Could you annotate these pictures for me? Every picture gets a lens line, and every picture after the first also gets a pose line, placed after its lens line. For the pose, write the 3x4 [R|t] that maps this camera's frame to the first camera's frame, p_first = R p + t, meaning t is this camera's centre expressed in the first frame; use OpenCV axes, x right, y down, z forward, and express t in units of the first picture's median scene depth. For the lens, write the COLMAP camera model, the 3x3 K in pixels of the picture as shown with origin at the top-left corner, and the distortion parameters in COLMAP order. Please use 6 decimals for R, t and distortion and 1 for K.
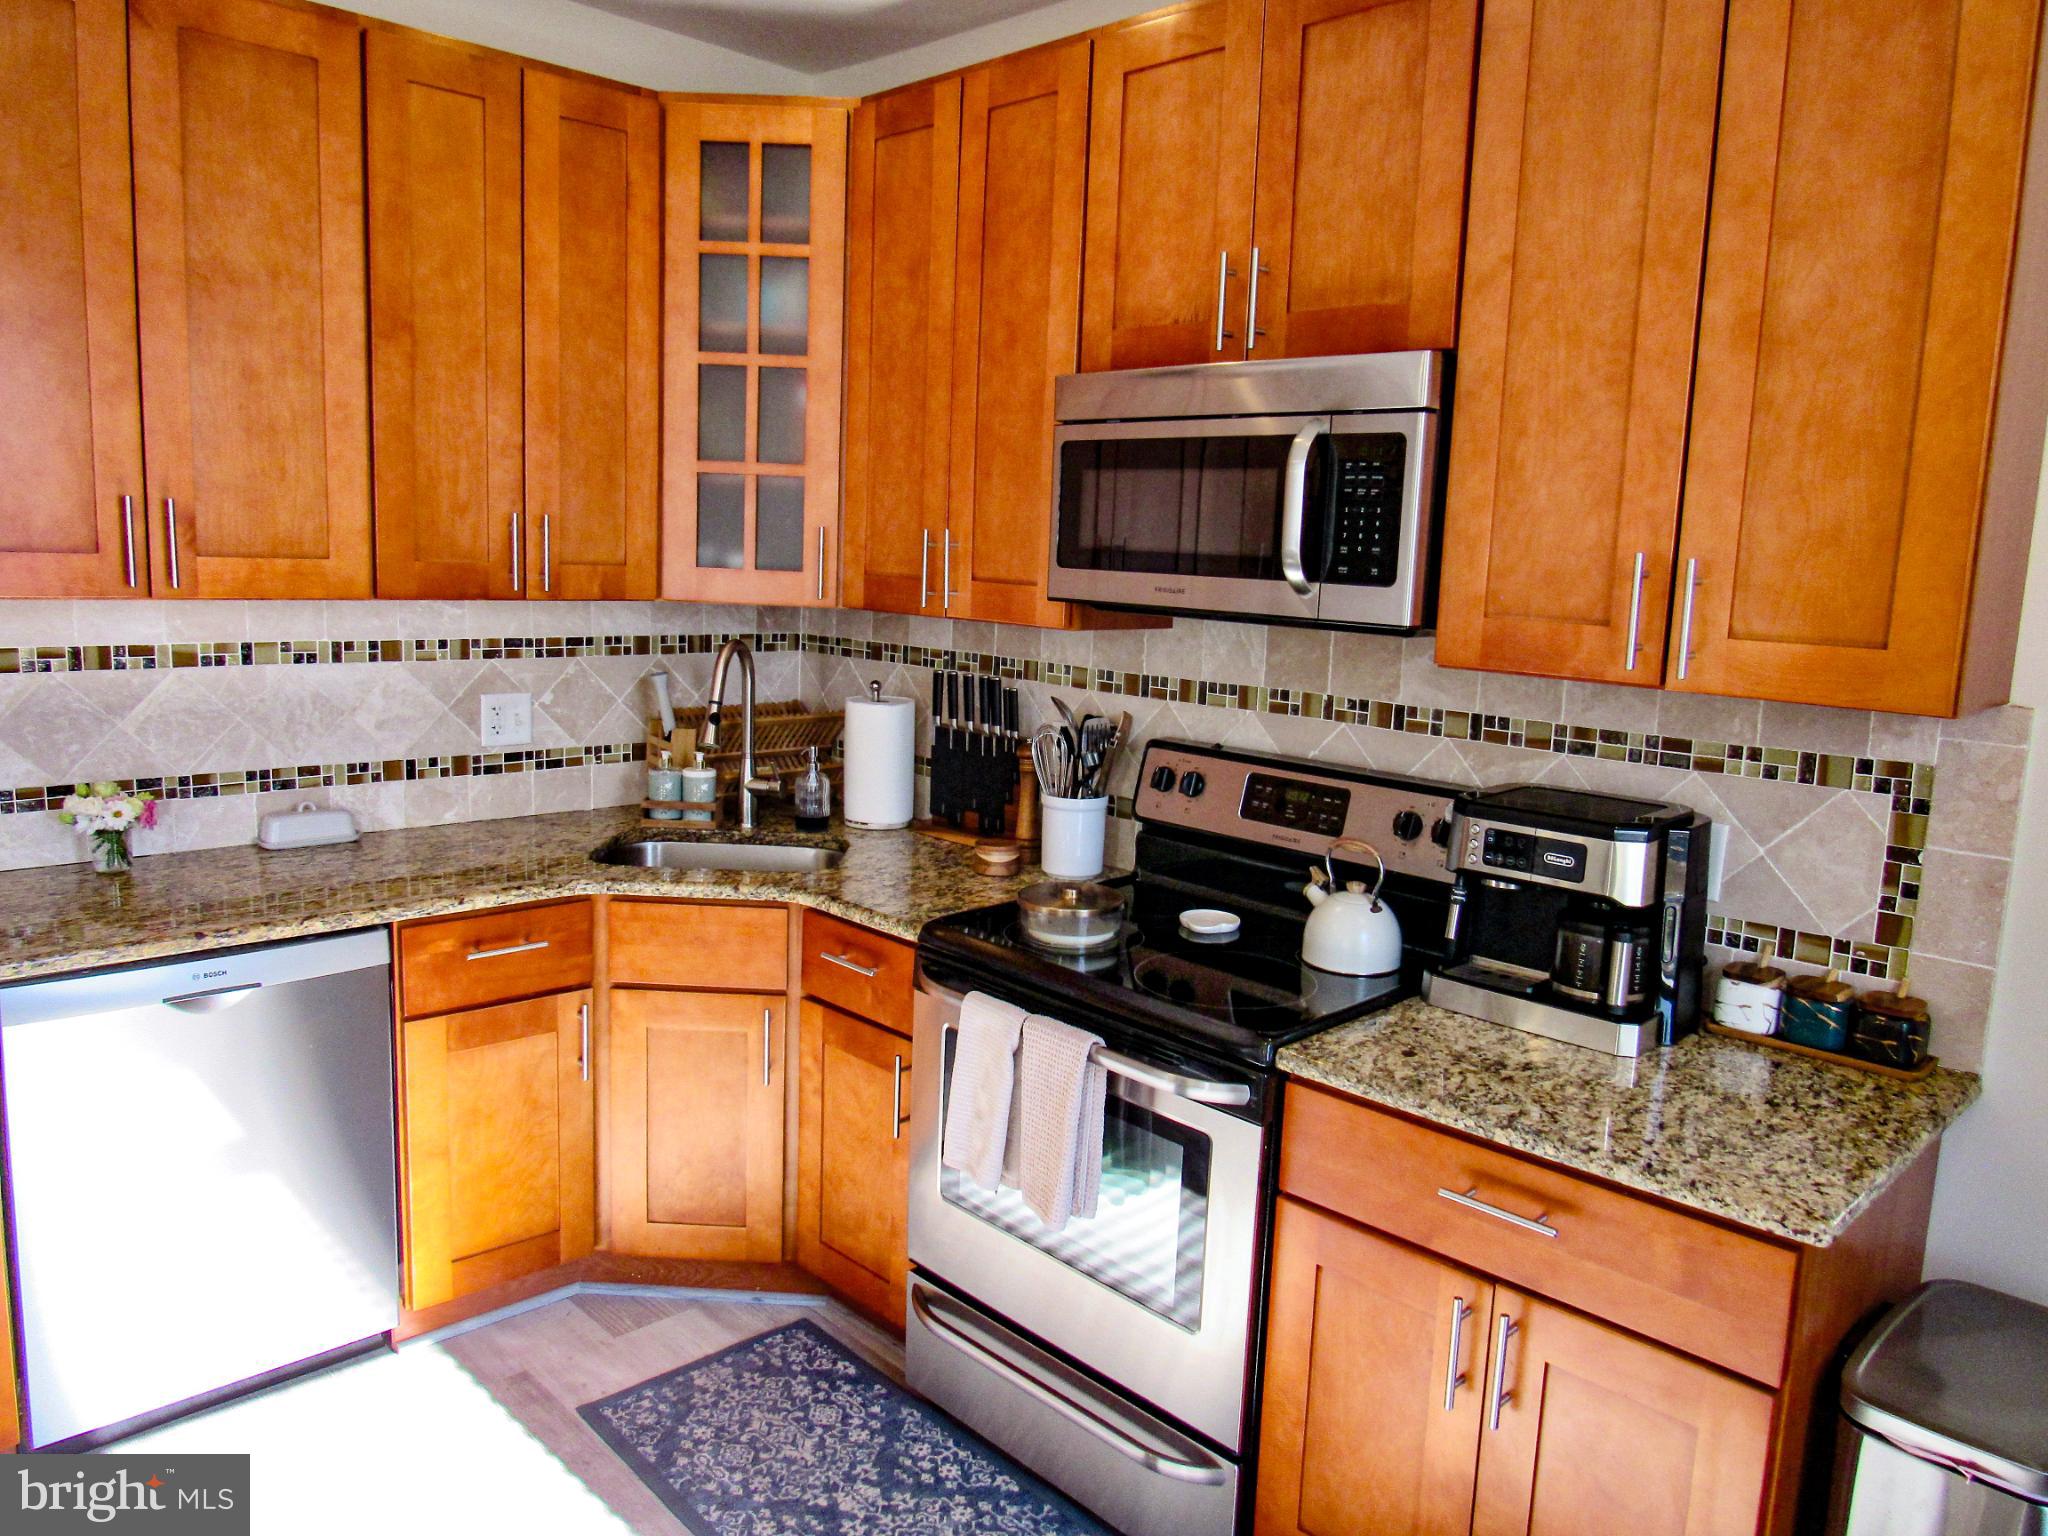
lens RADIAL K [[1488.9, 0, 1017.0], [0, 1488.9, 765.2], [0, 0, 1]] dist [-0.006635, -0.005612]
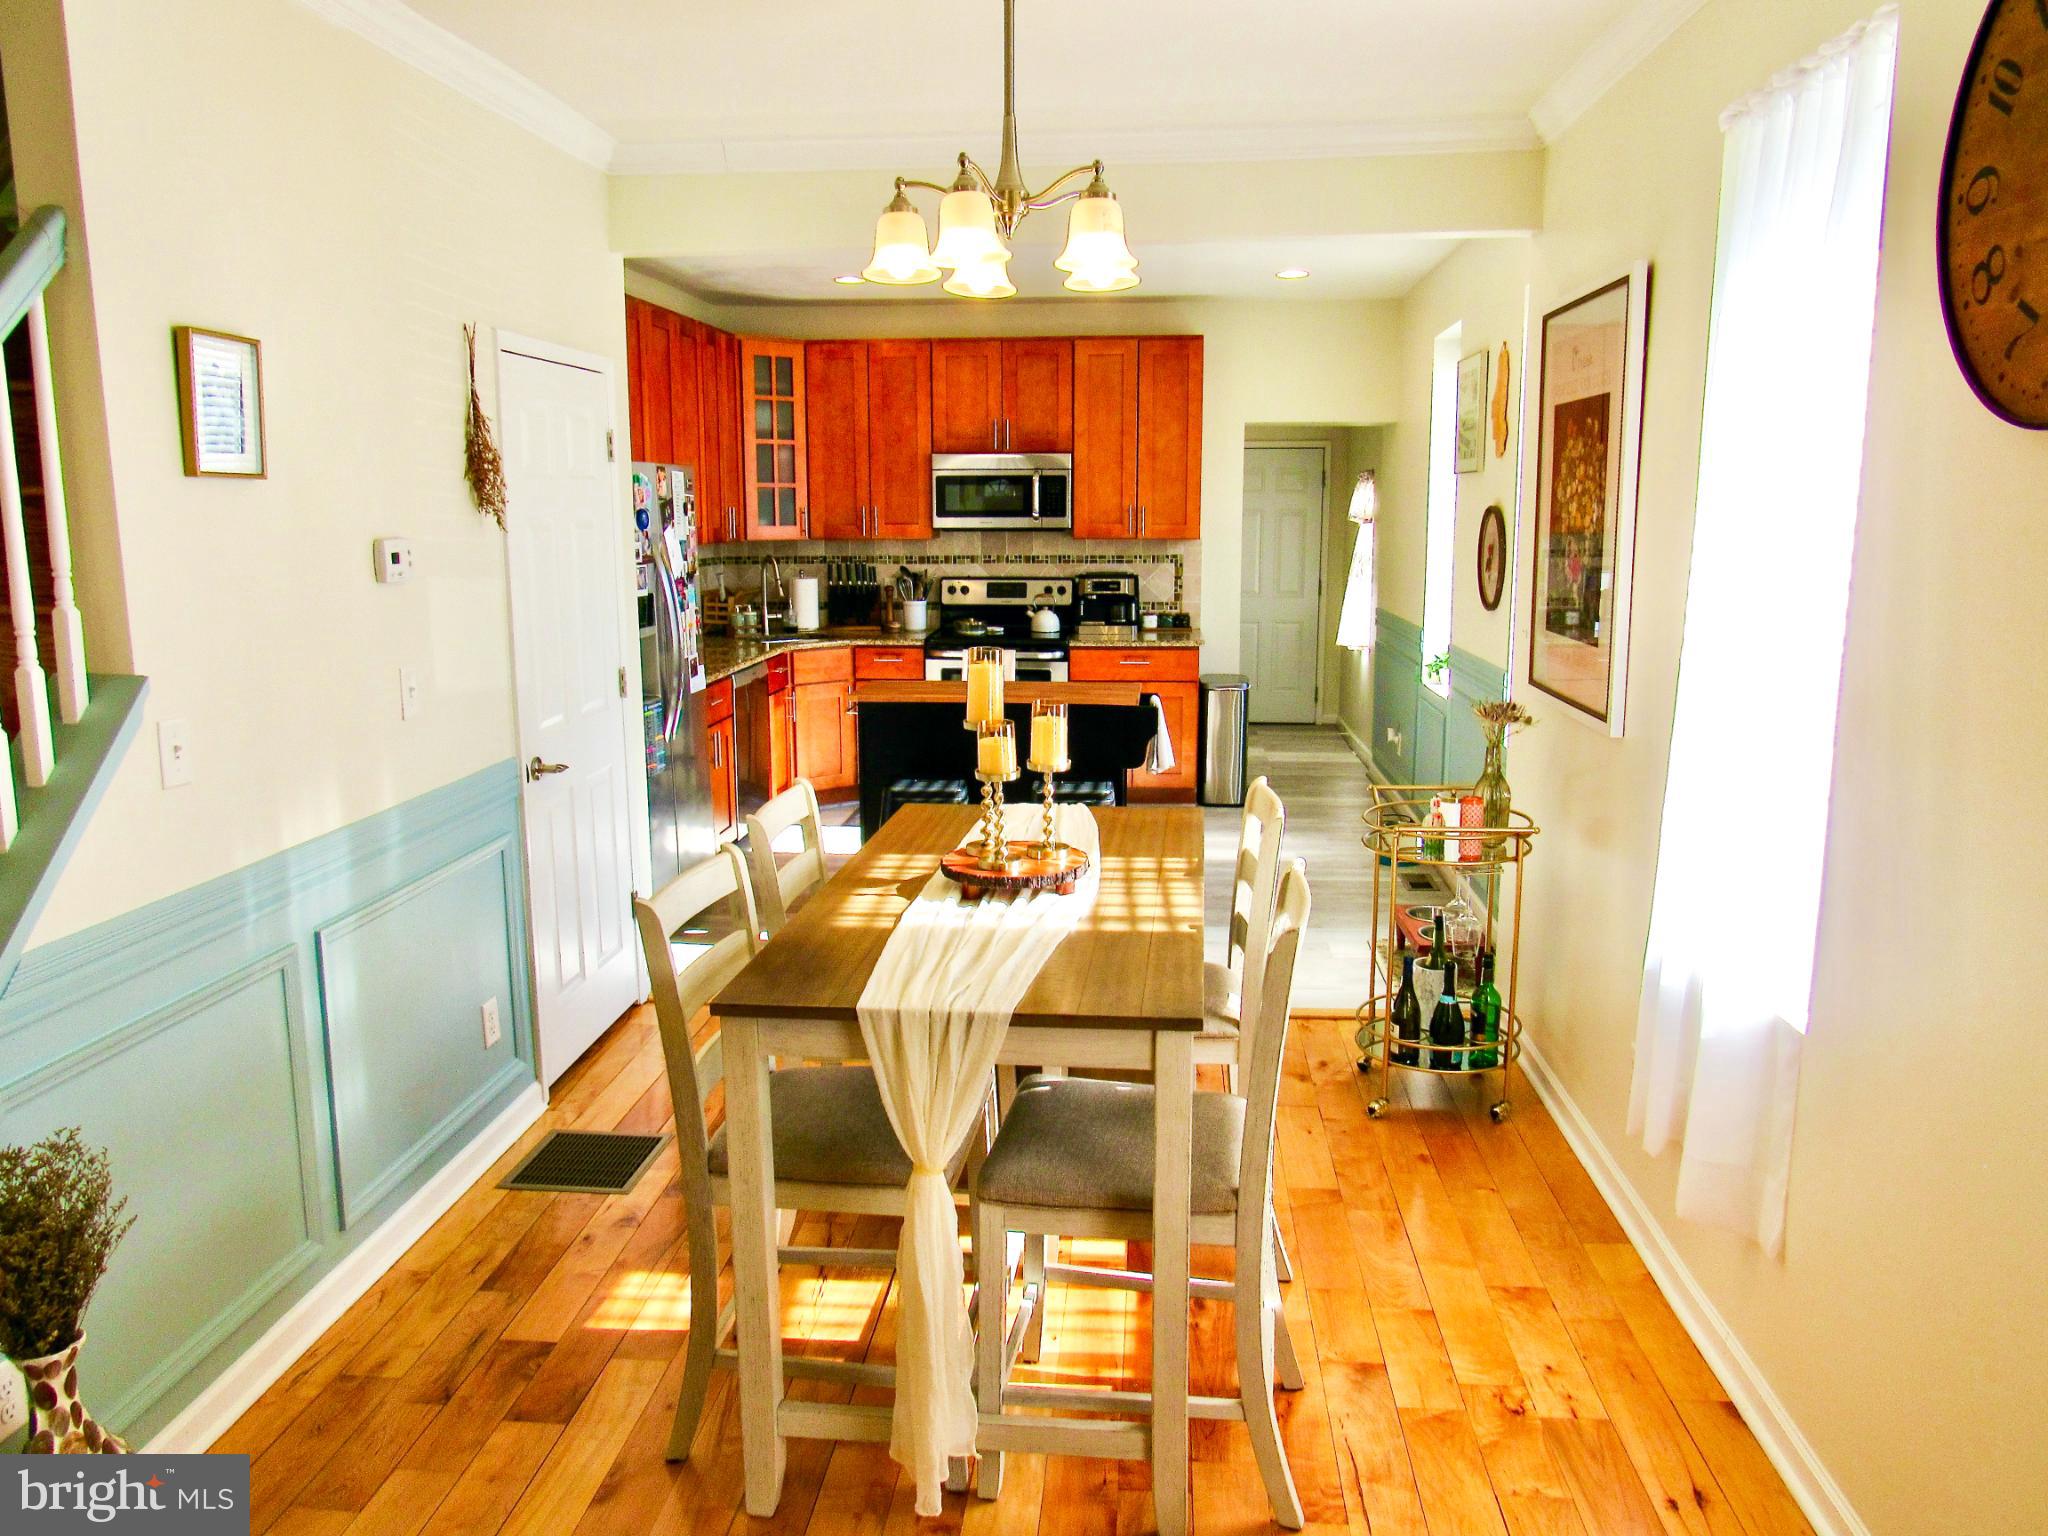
lens RADIAL K [[1499.5, 0, 1024.0], [0, 1499.5, 768.0], [0, 0, 1]] dist [-0.008114, -0.006251]
pose [[0.761219, -0.152080, 0.630410, -1.631772], [0.129947, 0.988168, 0.081474, 0.128084], [-0.635342, 0.019900, 0.771975, -1.285040]]
